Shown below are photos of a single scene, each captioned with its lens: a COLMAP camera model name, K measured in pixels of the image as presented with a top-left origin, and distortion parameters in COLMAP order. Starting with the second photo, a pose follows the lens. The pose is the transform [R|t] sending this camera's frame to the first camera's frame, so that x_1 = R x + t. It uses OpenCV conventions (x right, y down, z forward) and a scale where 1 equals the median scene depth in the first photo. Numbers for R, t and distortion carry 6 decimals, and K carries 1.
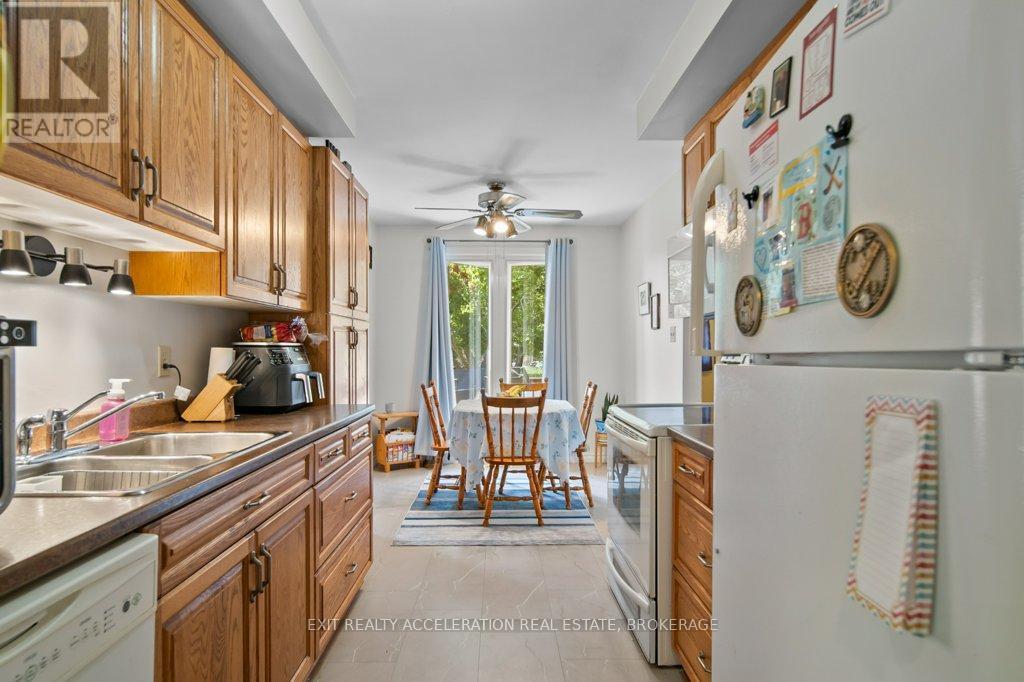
lens RADIAL K [[563.8, 0, 512.0], [0, 563.8, 341.0], [0, 0, 1]] dist [-0.002541, 0.000274]
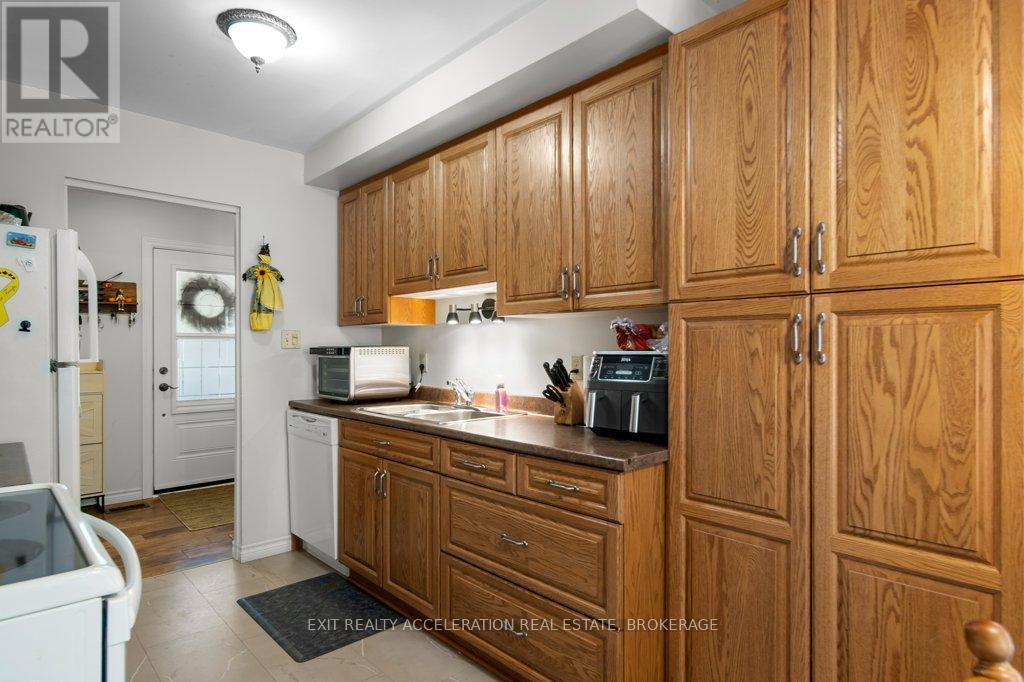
lens RADIAL K [[555.2, 0, 511.4], [0, 555.2, 357.2], [0, 0, 1]] dist [-0.003939, 0.000162]
pose [[-0.747915, 0.010009, -0.663719, 0.209212], [0.009313, 0.999946, 0.004586, 0.005866], [0.663729, -0.002751, -0.747968, 1.322798]]
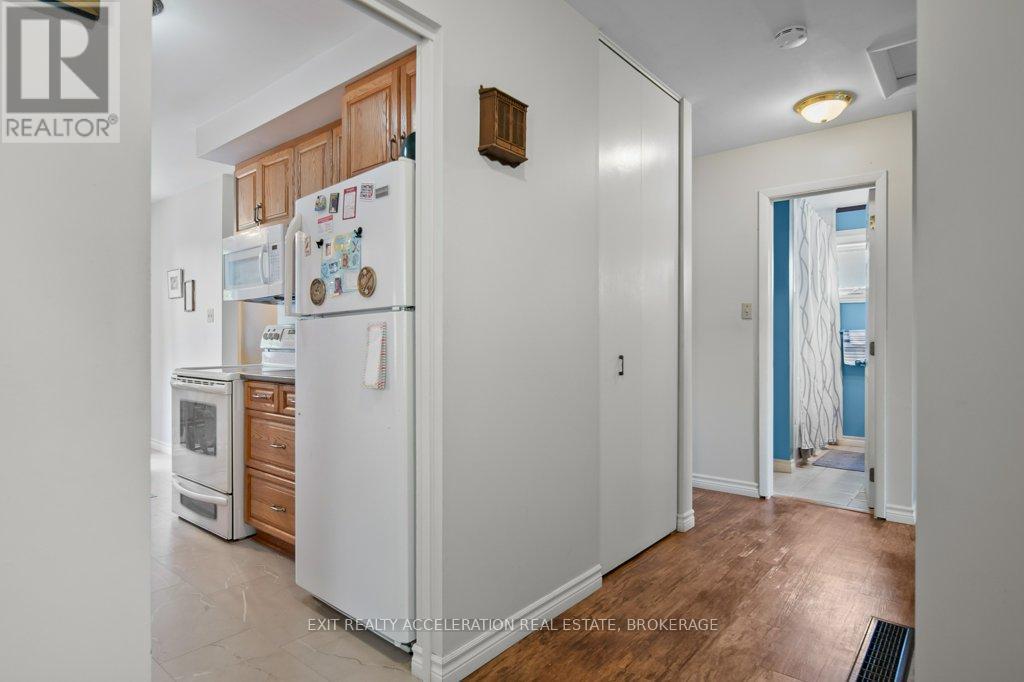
lens RADIAL K [[564.0, 0, 511.8], [0, 564.0, 349.8], [0, 0, 1]] dist [0.001682, 0.001807]
pose [[0.662625, -0.019544, 0.748697, -0.255351], [-0.002472, 0.999597, 0.028281, 0.034704], [-0.748948, -0.020591, 0.662309, -0.360898]]
